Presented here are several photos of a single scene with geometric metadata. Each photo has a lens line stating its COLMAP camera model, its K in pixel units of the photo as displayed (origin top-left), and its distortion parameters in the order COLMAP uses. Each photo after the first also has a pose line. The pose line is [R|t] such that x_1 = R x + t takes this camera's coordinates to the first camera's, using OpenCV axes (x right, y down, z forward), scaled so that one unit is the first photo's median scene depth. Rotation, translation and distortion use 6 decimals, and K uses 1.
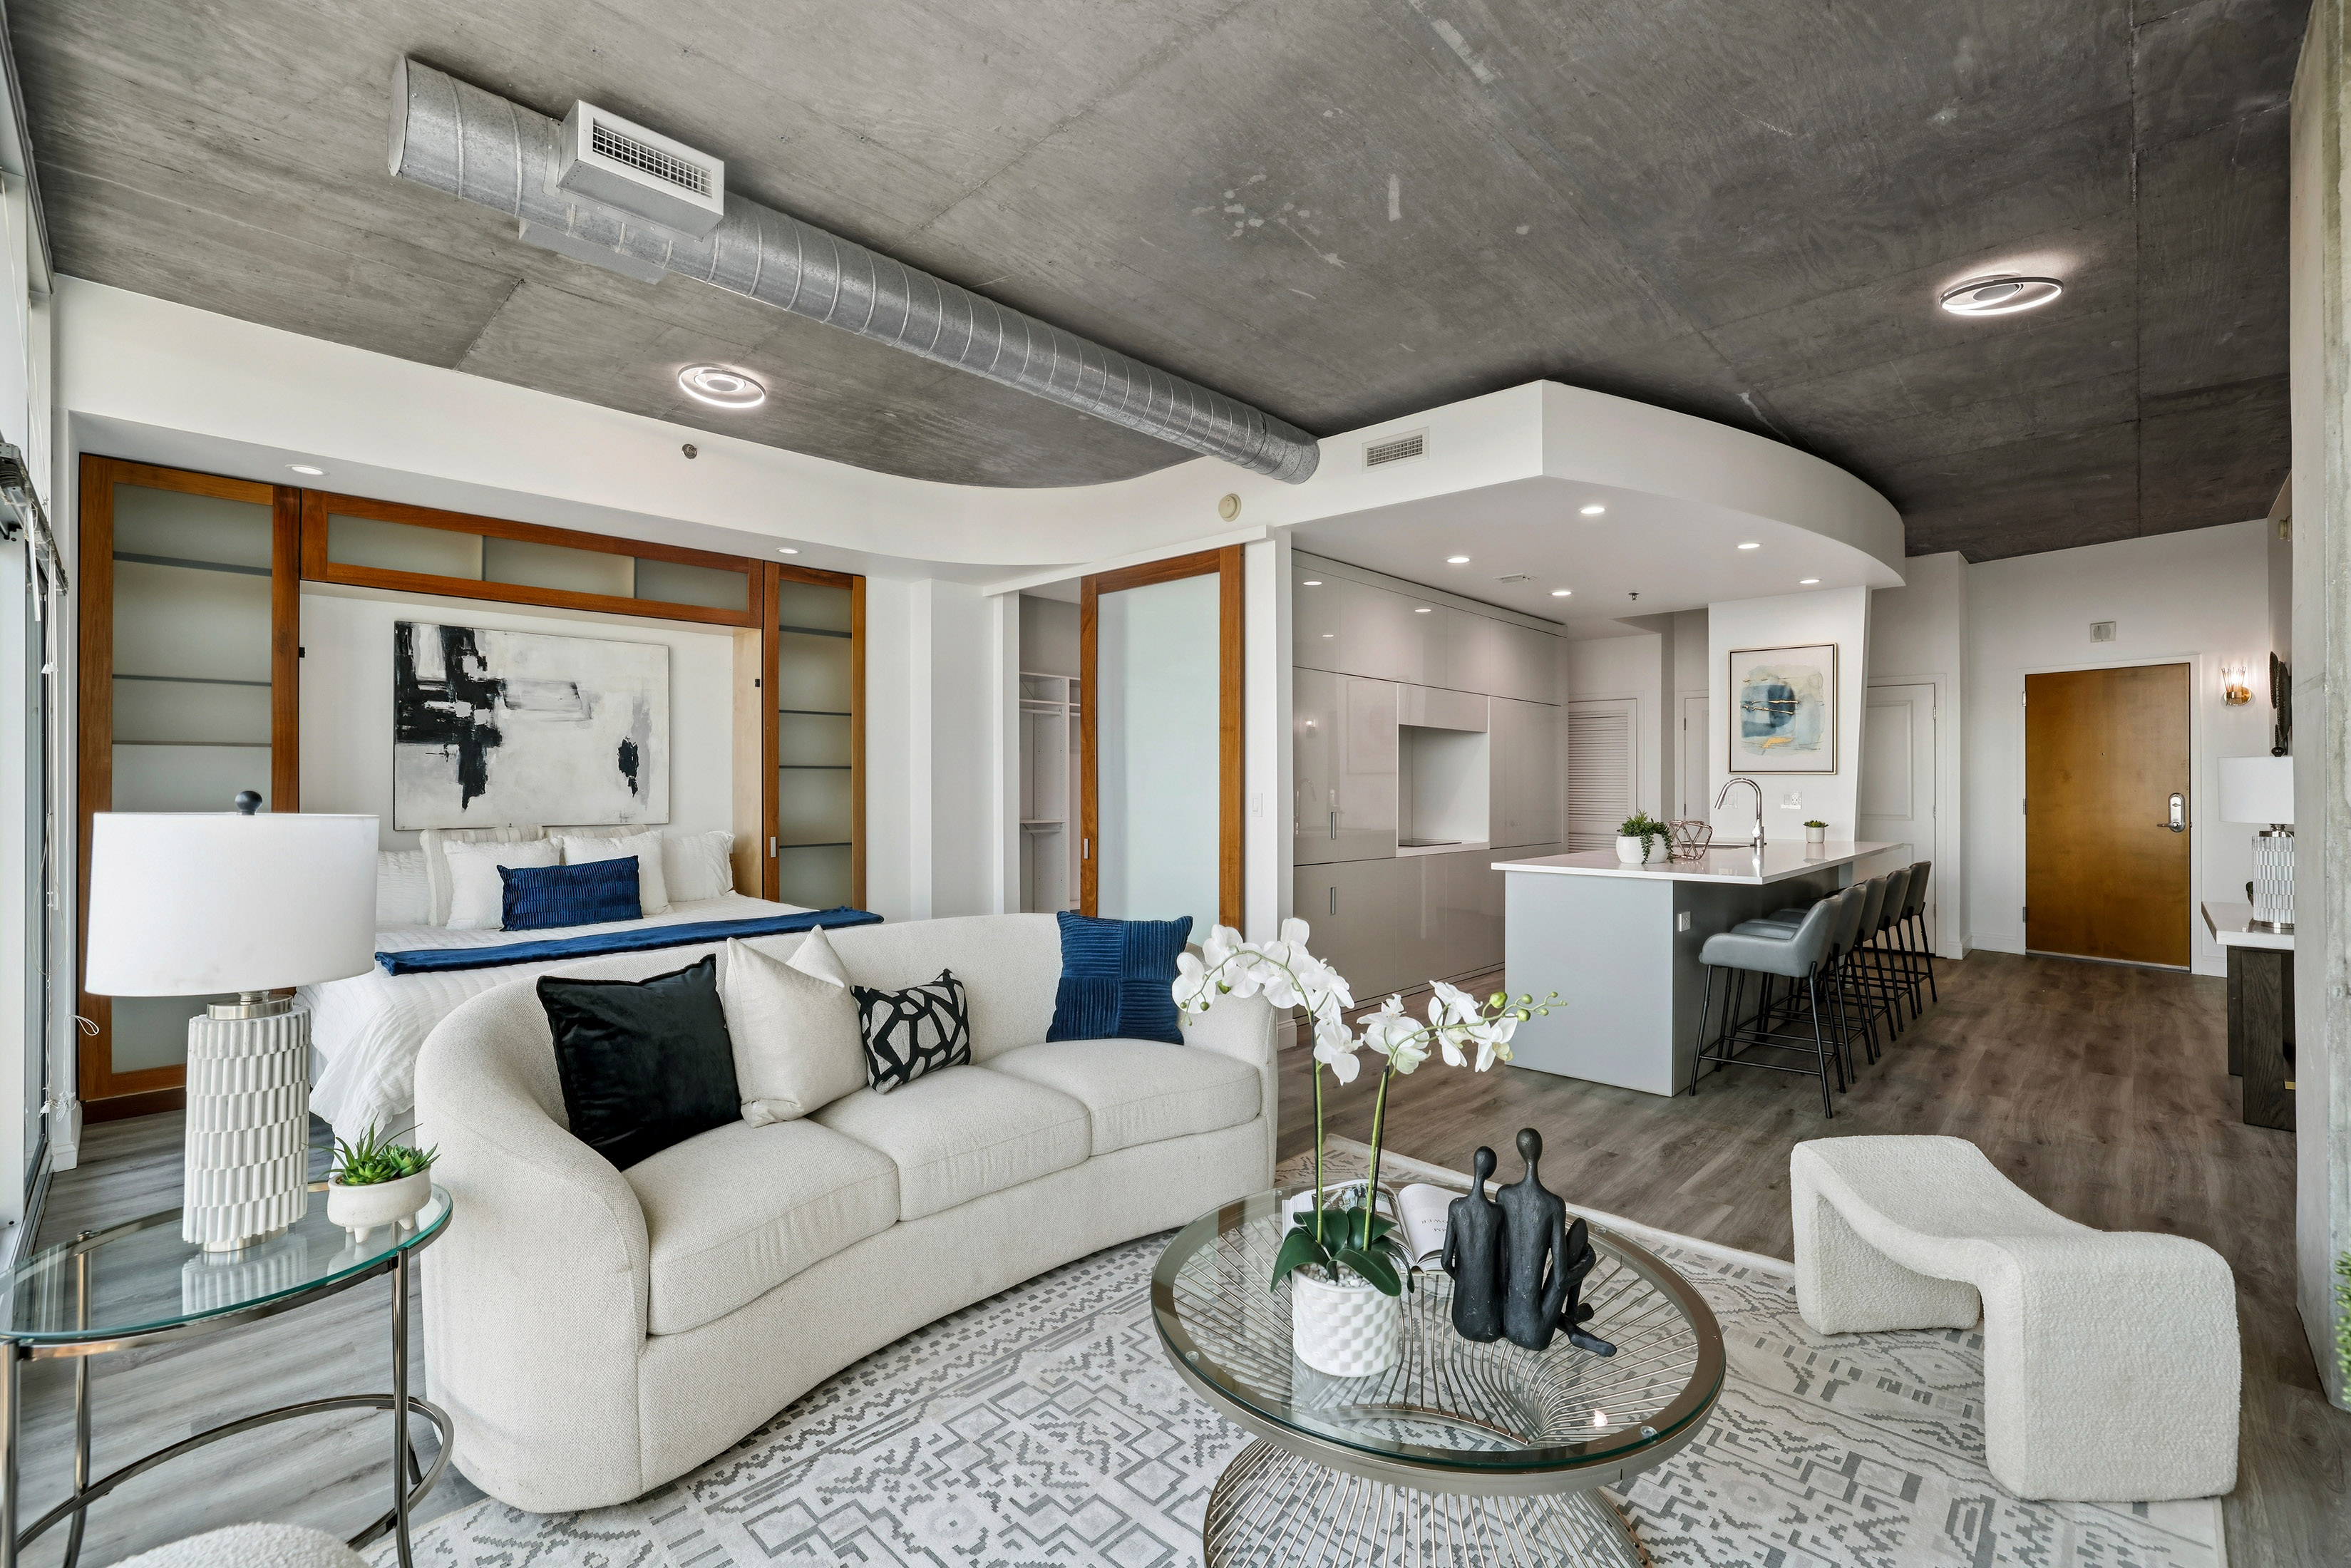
lens RADIAL K [[1013.3, 0, 1172.5], [0, 1013.3, 776.9], [0, 0, 1]] dist [-0.030436, 0.013709]
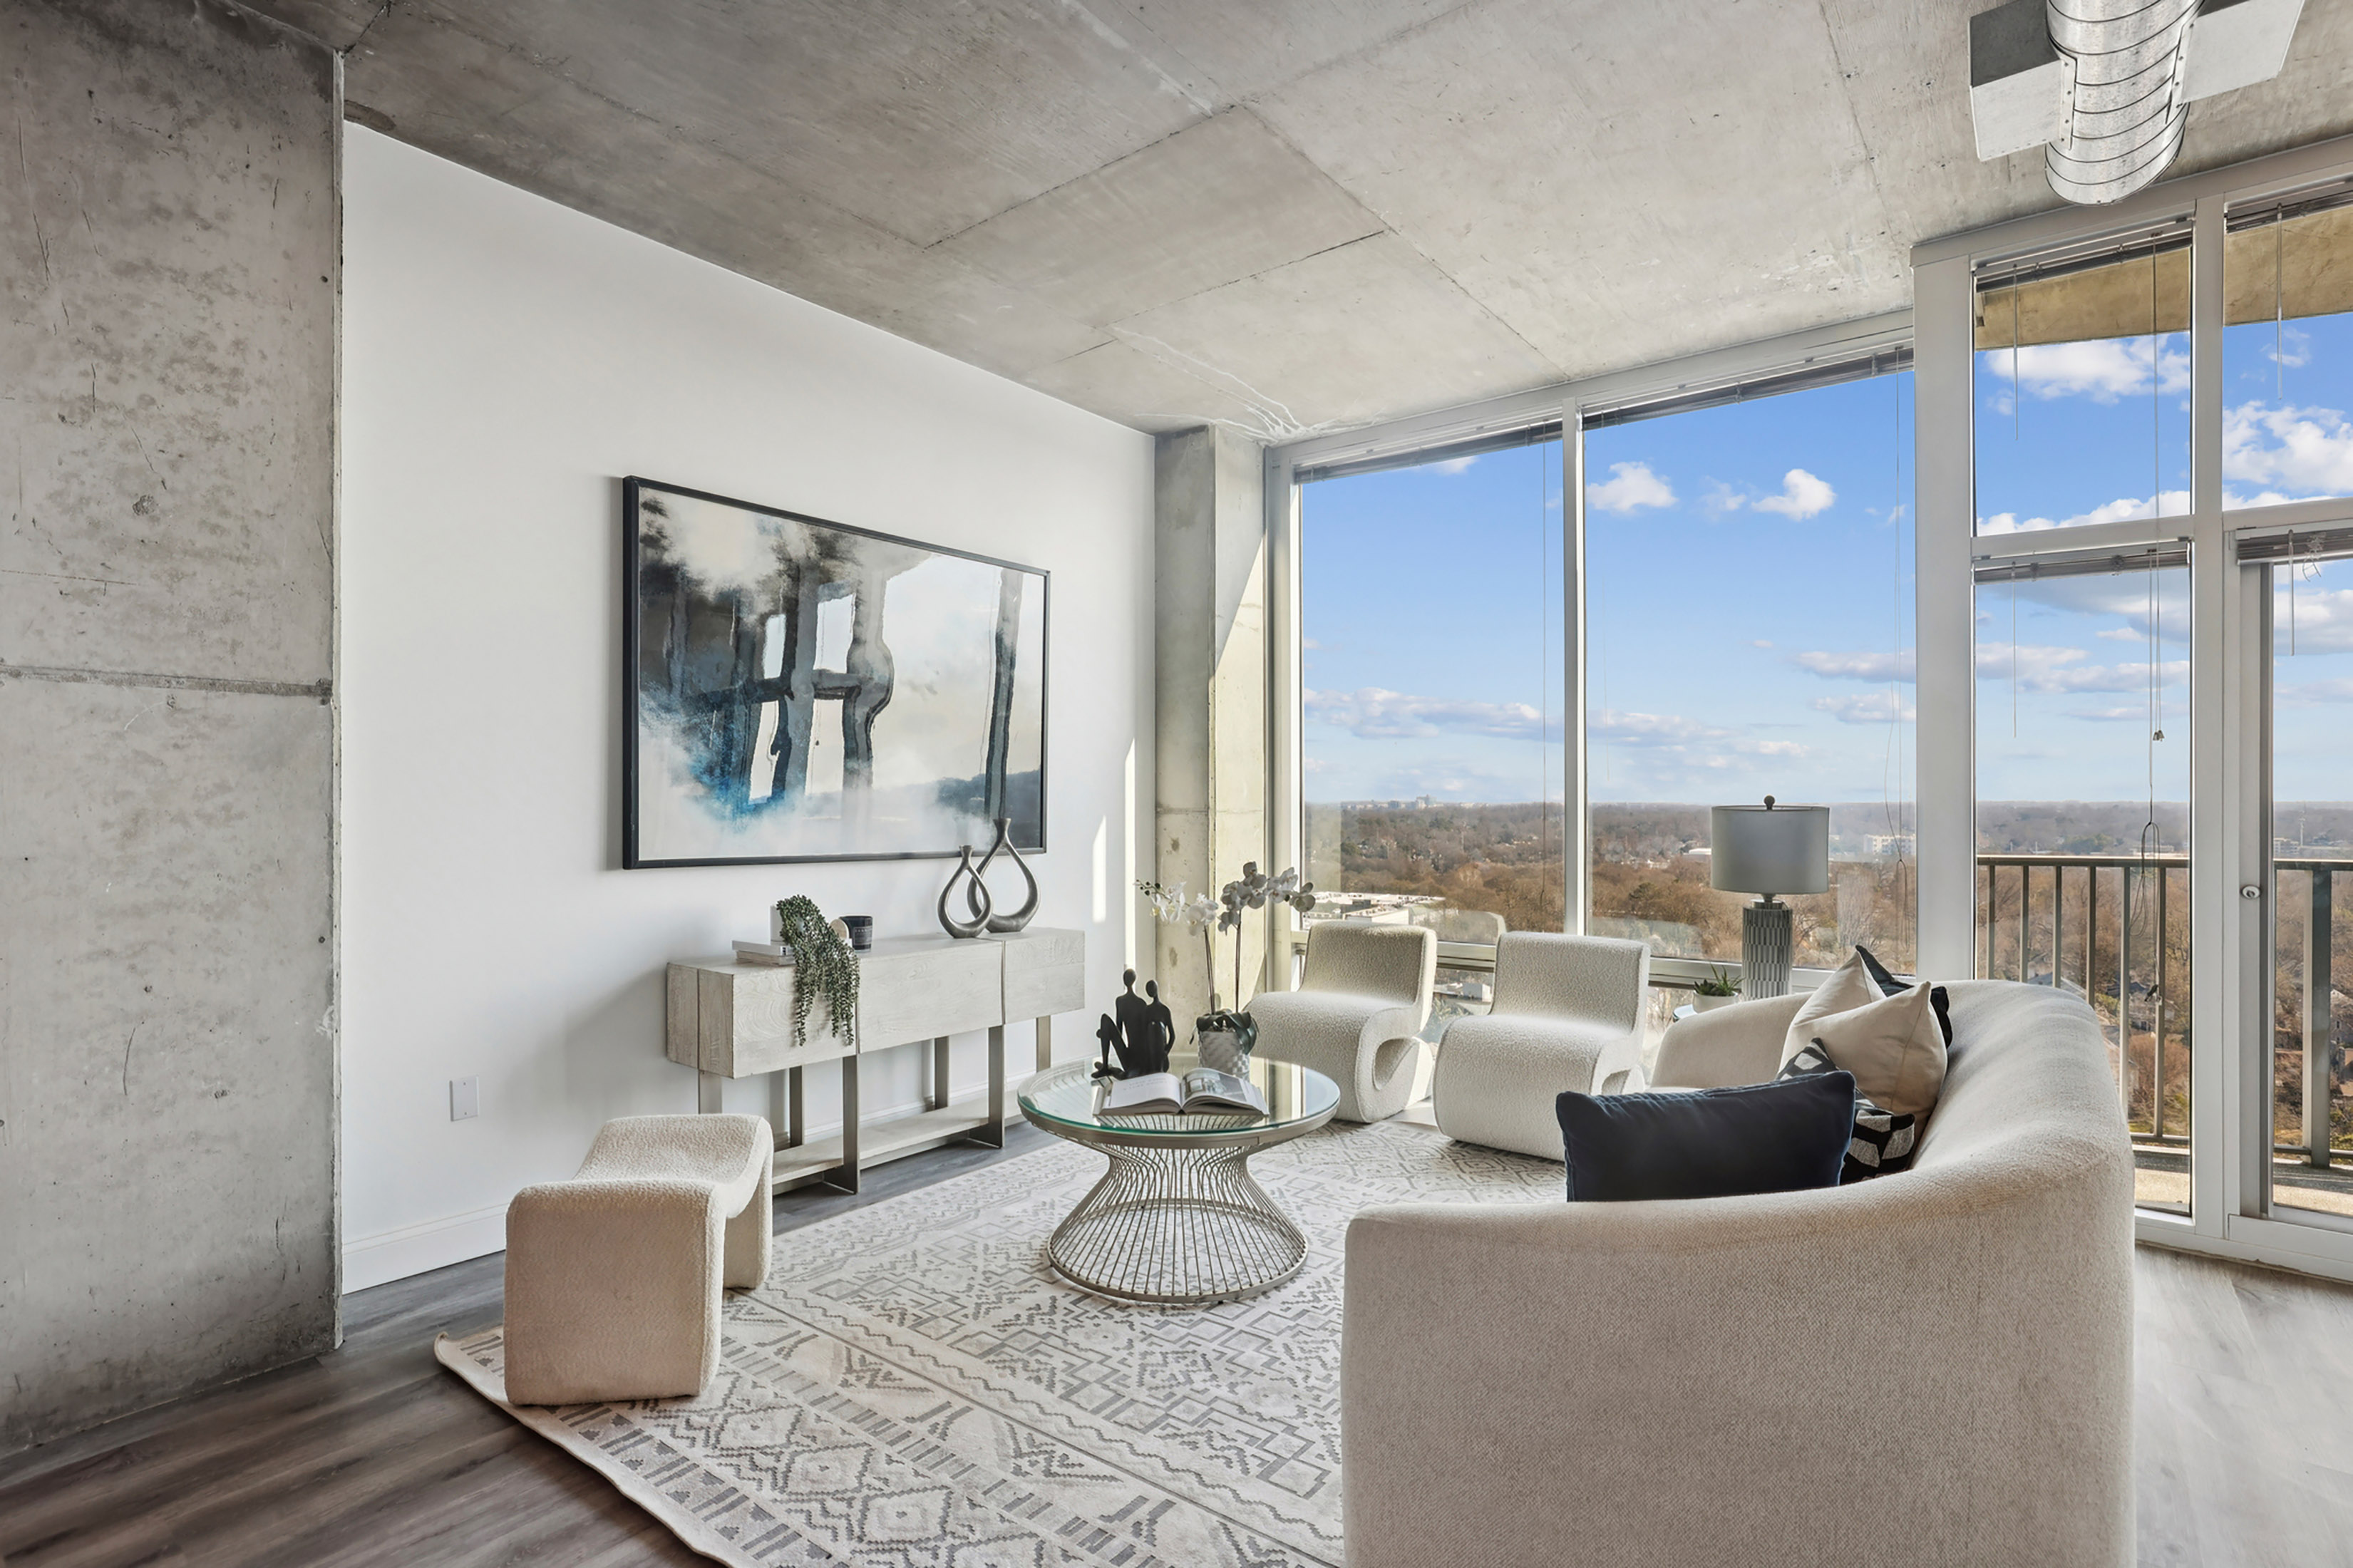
lens RADIAL K [[1144.0, 0, 1168.8], [0, 1144.0, 802.1], [0, 0, 1]] dist [-0.037564, 0.019116]
pose [[-0.994437, -0.000038, -0.105332, 0.153812], [0.000493, 0.999987, -0.005016, 0.011408], [0.105331, -0.005040, -0.994424, 0.962163]]
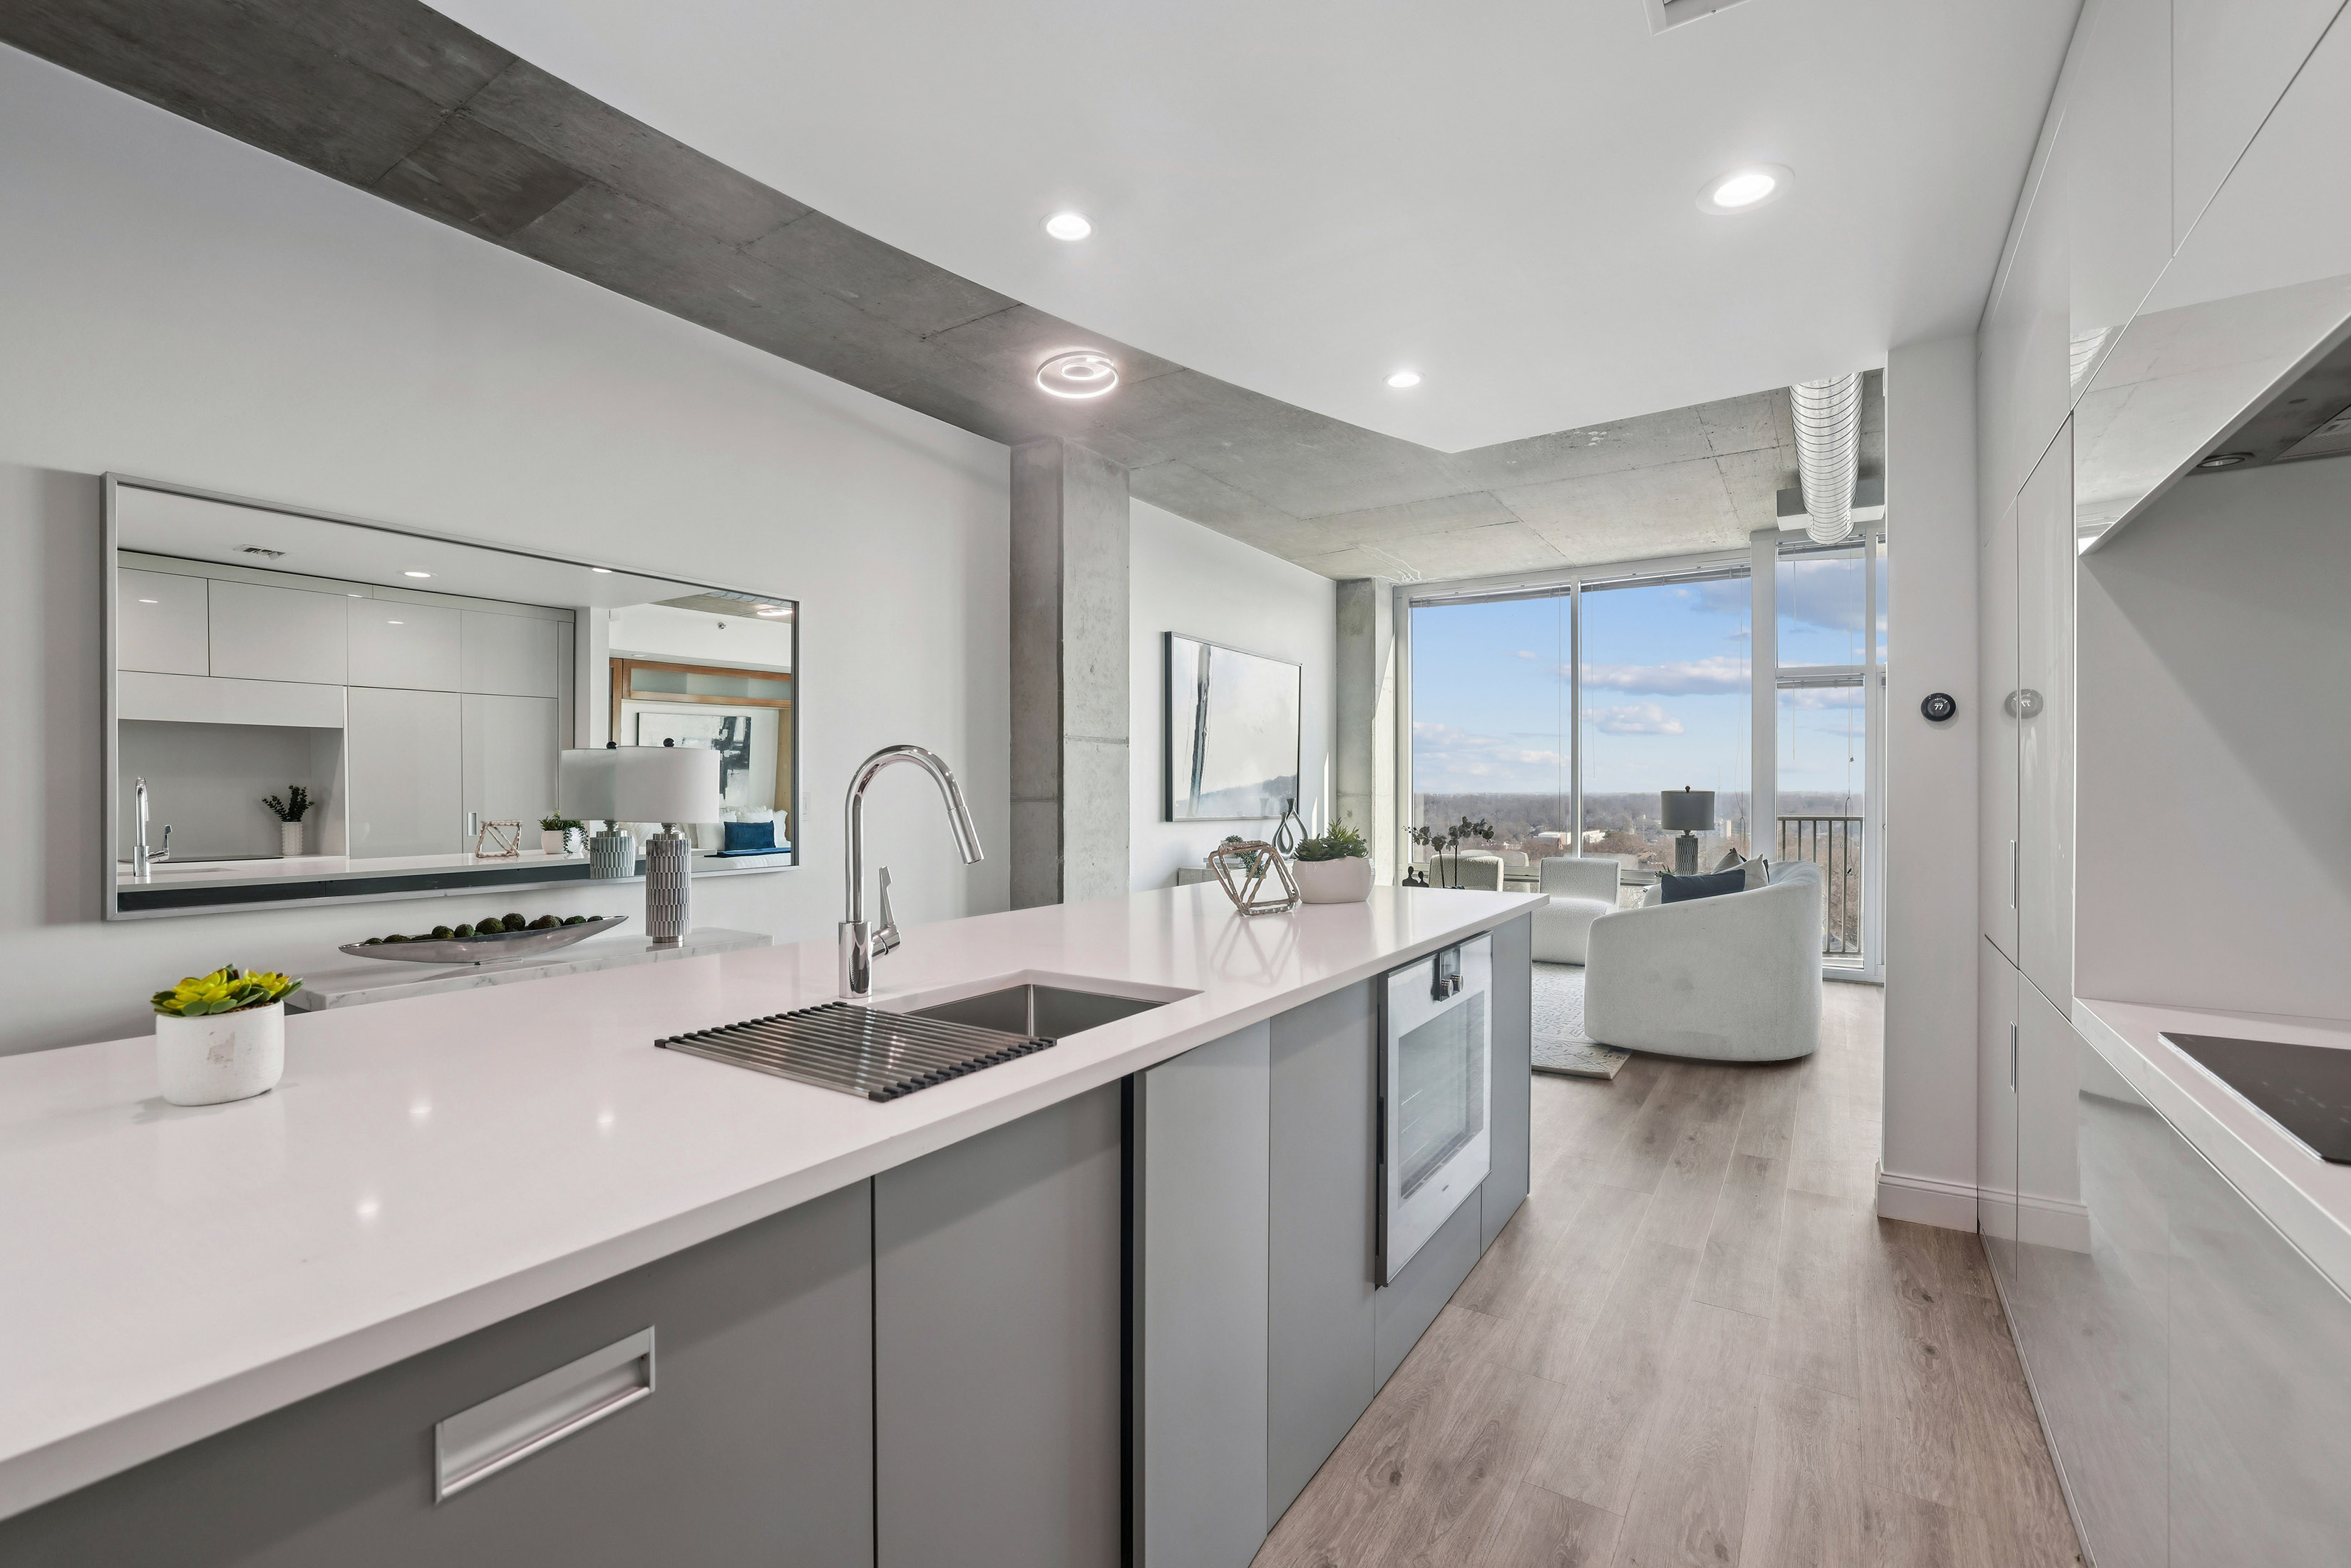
lens RADIAL K [[1018.6, 0, 1185.1], [0, 1018.6, 800.4], [0, 0, 1]] dist [-0.040877, 0.014867]
pose [[-0.980231, 0.002003, -0.197846, 0.636121], [0.001369, 0.999993, 0.003343, 0.017575], [0.197851, 0.003006, -0.980227, 1.495055]]
